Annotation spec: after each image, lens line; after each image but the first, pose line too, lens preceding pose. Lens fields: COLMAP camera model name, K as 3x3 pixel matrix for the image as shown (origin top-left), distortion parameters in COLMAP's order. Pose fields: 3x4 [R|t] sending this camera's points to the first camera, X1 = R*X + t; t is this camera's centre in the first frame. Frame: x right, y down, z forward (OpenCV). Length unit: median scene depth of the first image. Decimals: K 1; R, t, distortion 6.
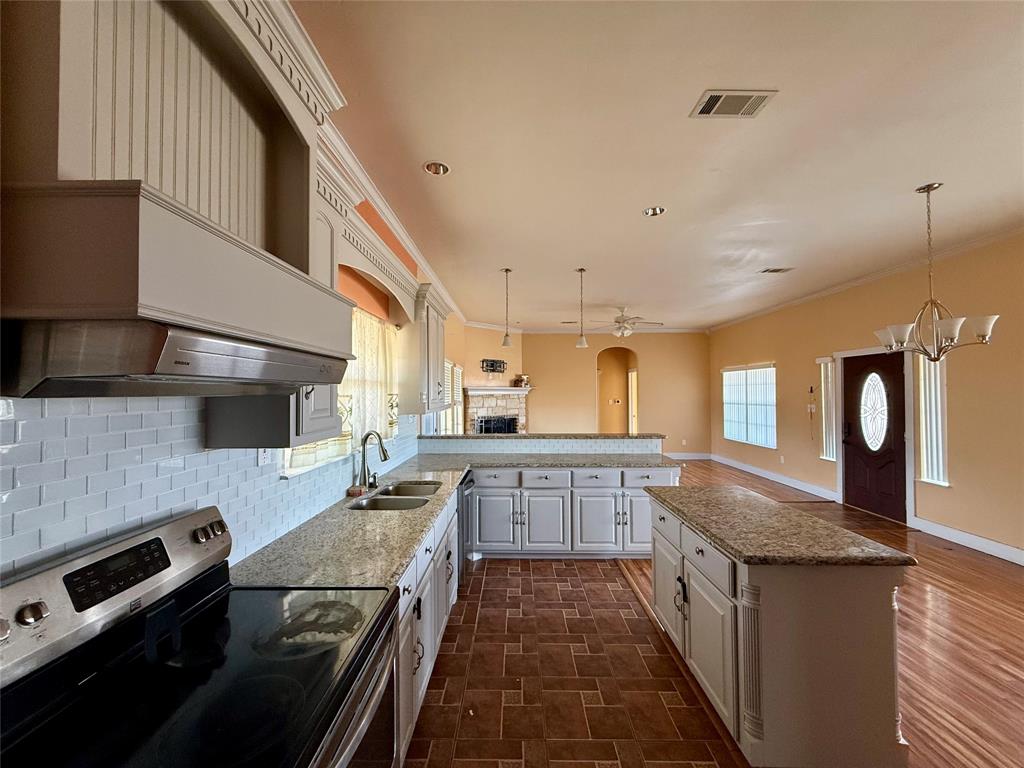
lens RADIAL K [[405.9, 0, 511.1], [0, 405.9, 384.1], [0, 0, 1]] dist [0.003065, -0.001756]
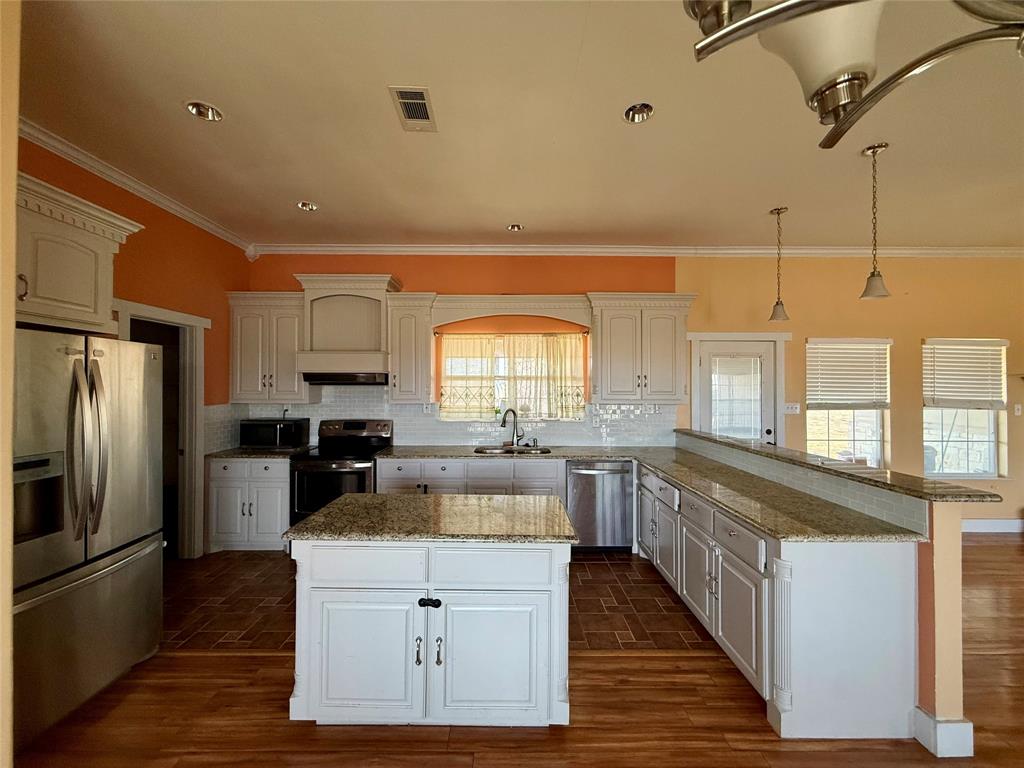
lens RADIAL K [[405.9, 0, 506.3], [0, 405.9, 384.5], [0, 0, 1]] dist [0.003065, -0.001756]
pose [[0.016373, -0.002290, -0.999863, 0.395724], [0.019726, 0.999803, -0.001967, 0.006443], [0.999671, -0.019691, 0.016415, 0.298193]]
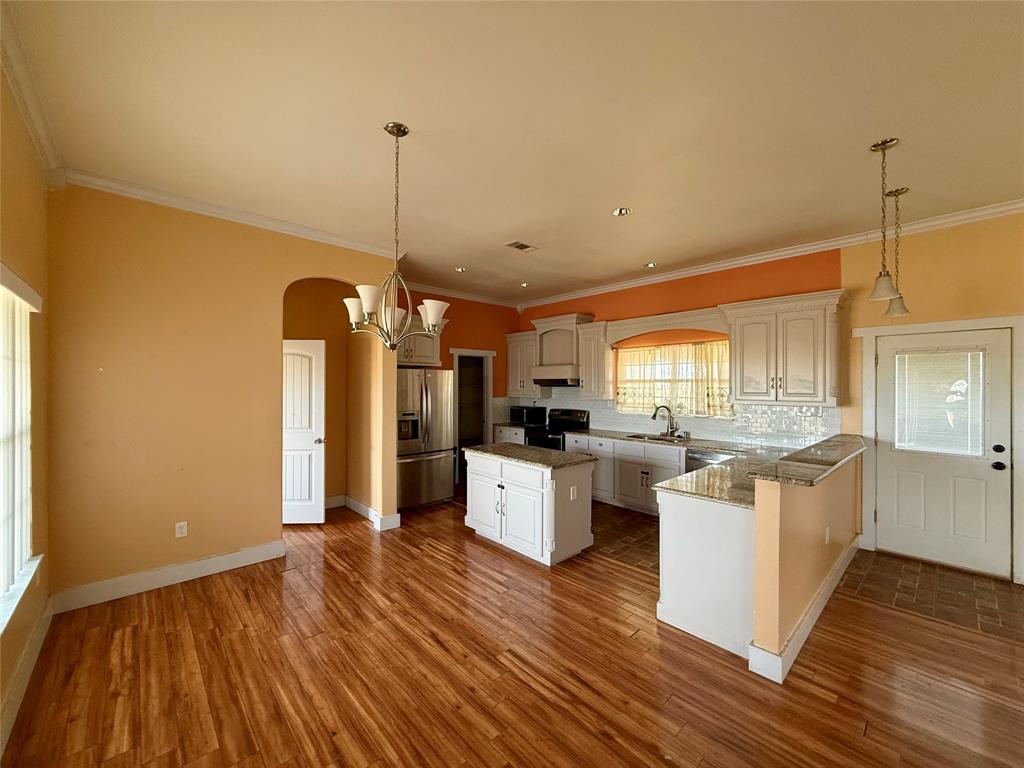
lens RADIAL K [[405.9, 0, 508.5], [0, 405.9, 384.1], [0, 0, 1]] dist [0.003065, -0.001756]
pose [[-0.726255, -0.000089, -0.687425, 0.495942], [0.016236, 0.999719, -0.017282, 0.009237], [0.687233, -0.023712, -0.726050, 0.600898]]
